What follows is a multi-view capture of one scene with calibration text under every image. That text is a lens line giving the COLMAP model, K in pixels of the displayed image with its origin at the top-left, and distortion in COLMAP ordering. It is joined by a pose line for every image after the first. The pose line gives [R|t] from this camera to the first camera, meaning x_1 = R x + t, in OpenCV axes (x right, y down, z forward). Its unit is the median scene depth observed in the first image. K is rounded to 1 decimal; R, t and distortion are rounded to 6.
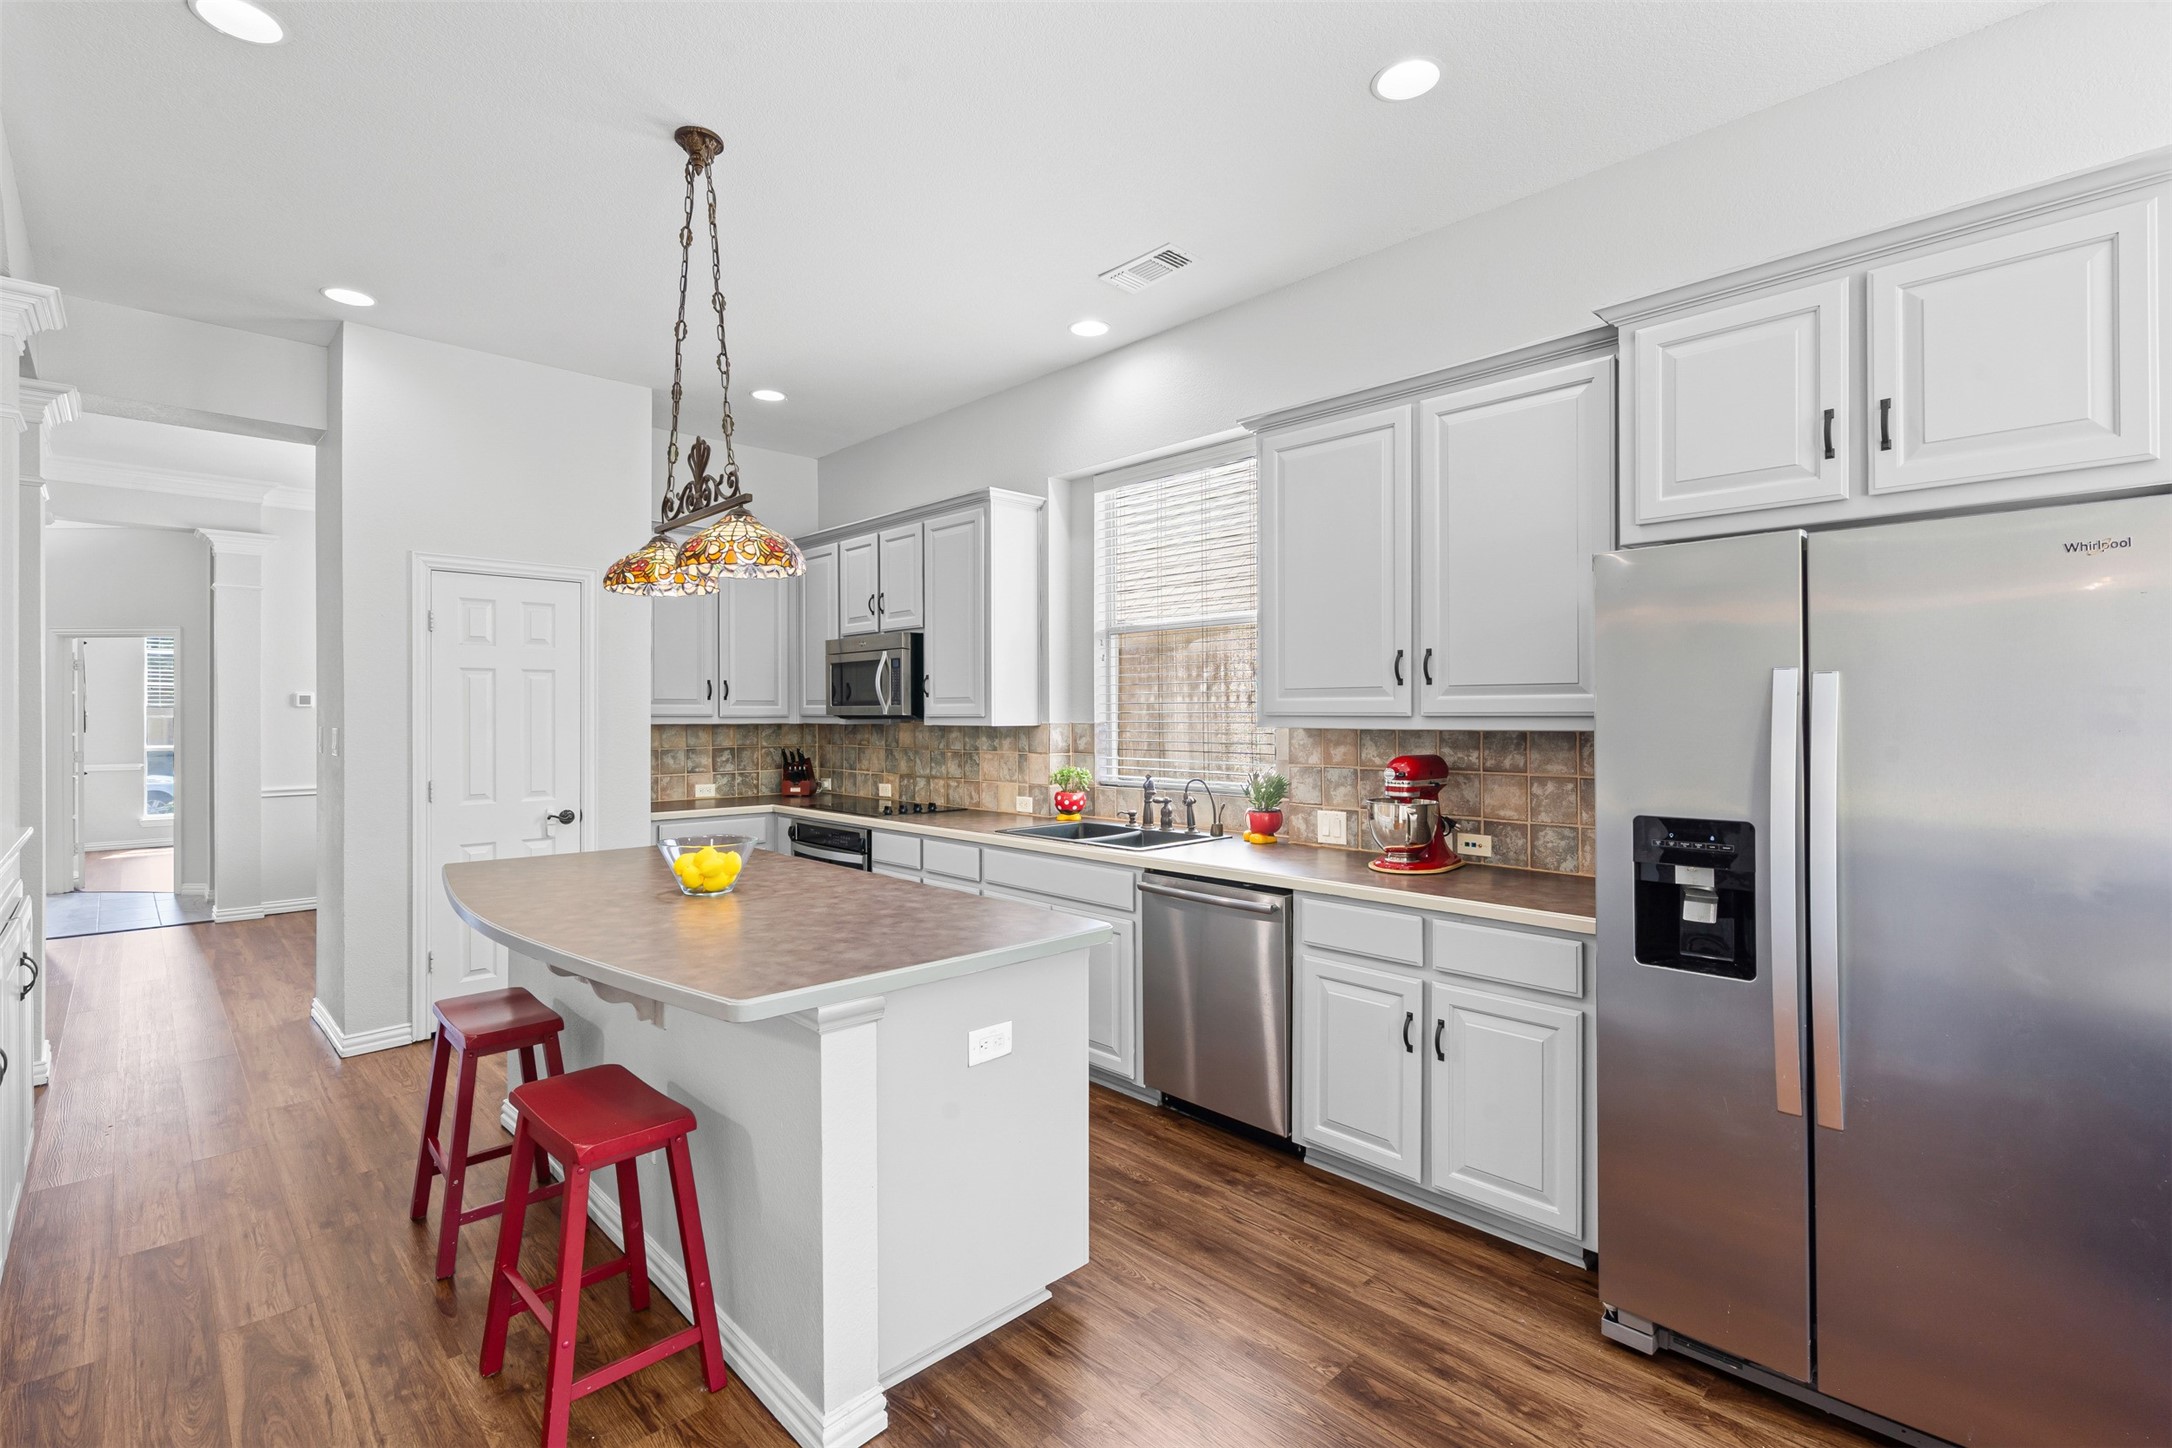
lens RADIAL K [[992.5, 0, 1052.9], [0, 992.5, 681.8], [0, 0, 1]] dist [0.001615, 0.002076]
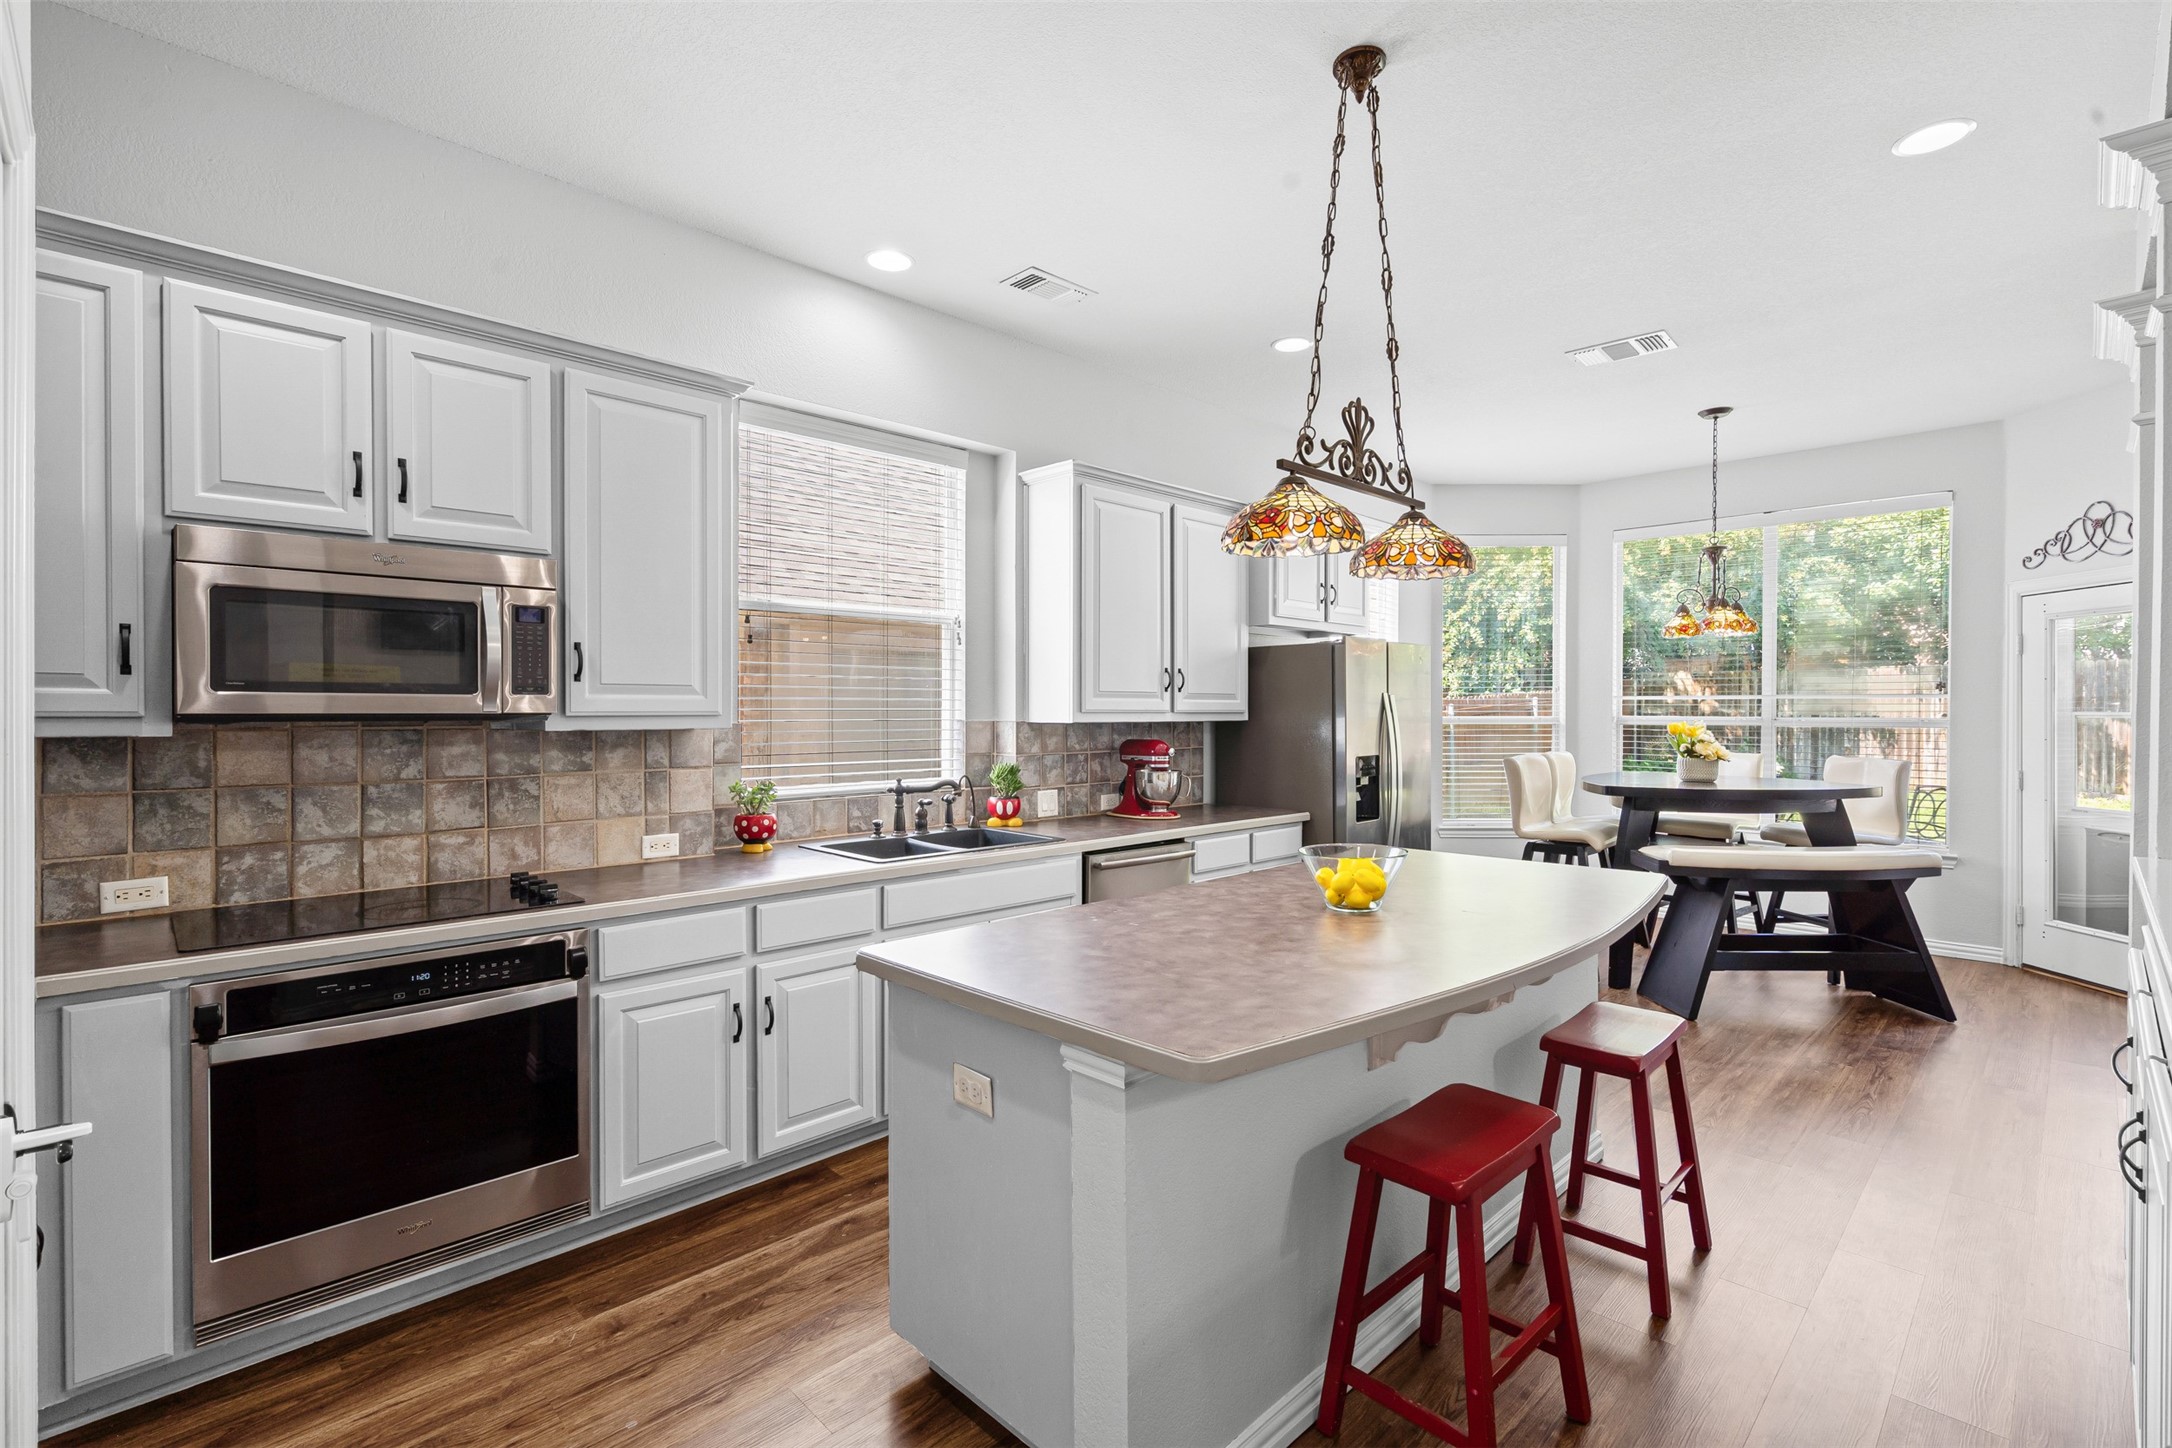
lens RADIAL K [[992.5, 0, 1086.3], [0, 992.5, 715.9], [0, 0, 1]] dist [0.001615, 0.002076]
pose [[-0.029226, -0.007502, 0.999545, -0.707874], [-0.036006, 0.999331, 0.006448, 0.020423], [-0.998924, -0.035801, -0.029476, 0.728224]]
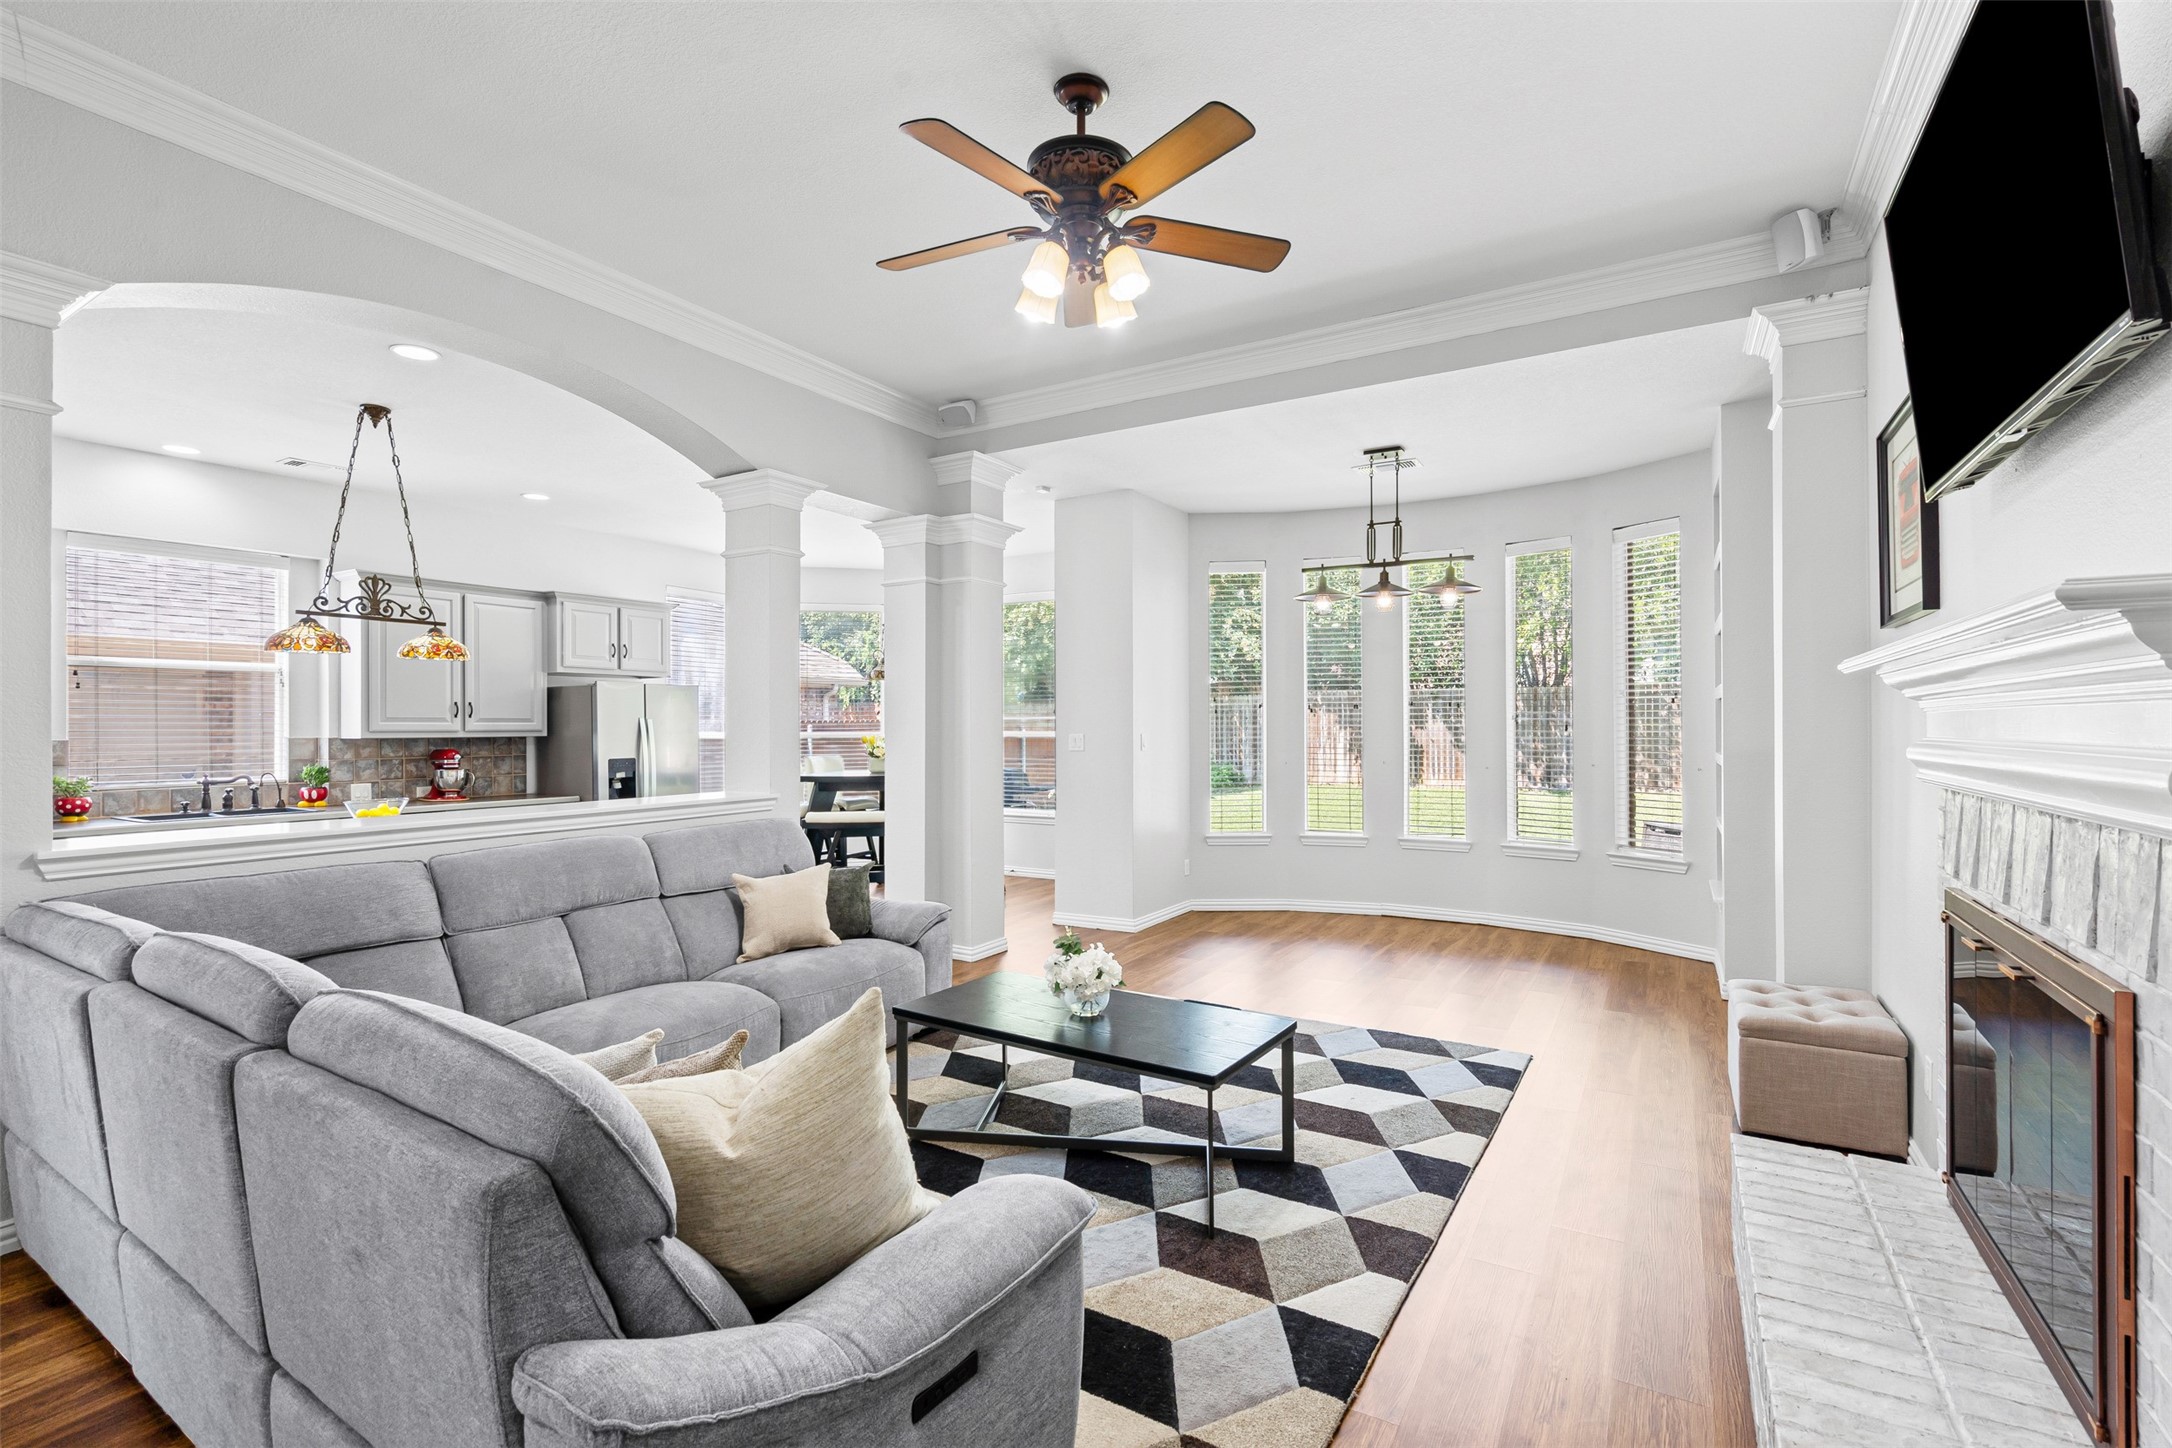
lens RADIAL K [[992.5, 0, 1091.4], [0, 992.5, 721.5], [0, 0, 1]] dist [0.001615, 0.002076]
pose [[-0.272473, 0.003759, 0.962156, -1.387216], [-0.030687, 0.999450, -0.012595, -0.003156], [-0.961674, -0.032958, -0.272207, 0.141604]]
